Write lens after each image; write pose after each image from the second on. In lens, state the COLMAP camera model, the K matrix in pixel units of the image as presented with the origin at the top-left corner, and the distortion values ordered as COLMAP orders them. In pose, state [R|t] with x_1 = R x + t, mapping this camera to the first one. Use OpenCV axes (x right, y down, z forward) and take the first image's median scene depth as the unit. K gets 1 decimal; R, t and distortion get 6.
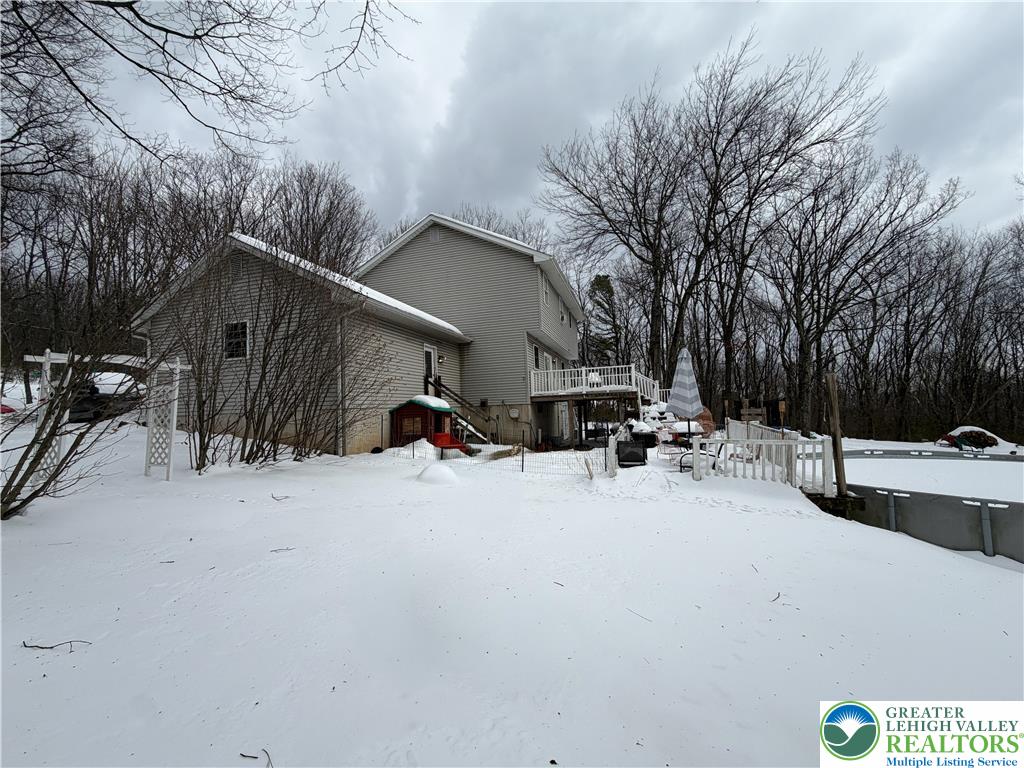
lens RADIAL K [[413.0, 0, 517.1], [0, 413.0, 379.4], [0, 0, 1]] dist [0.002023, 0.000363]
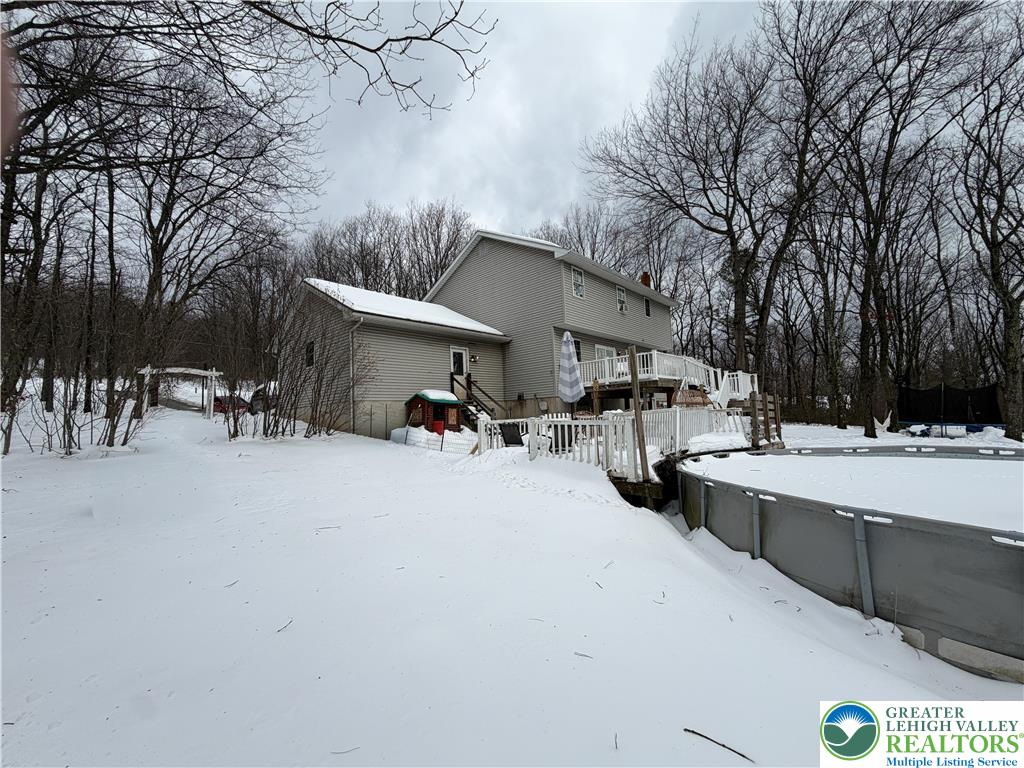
lens RADIAL K [[413.0, 0, 506.8], [0, 413.0, 381.4], [0, 0, 1]] dist [0.002023, 0.000363]
pose [[0.892163, -0.039303, -0.450000, 0.487062], [0.040183, 0.999163, -0.007600, 0.031613], [0.449923, -0.011302, 0.892996, 0.035719]]
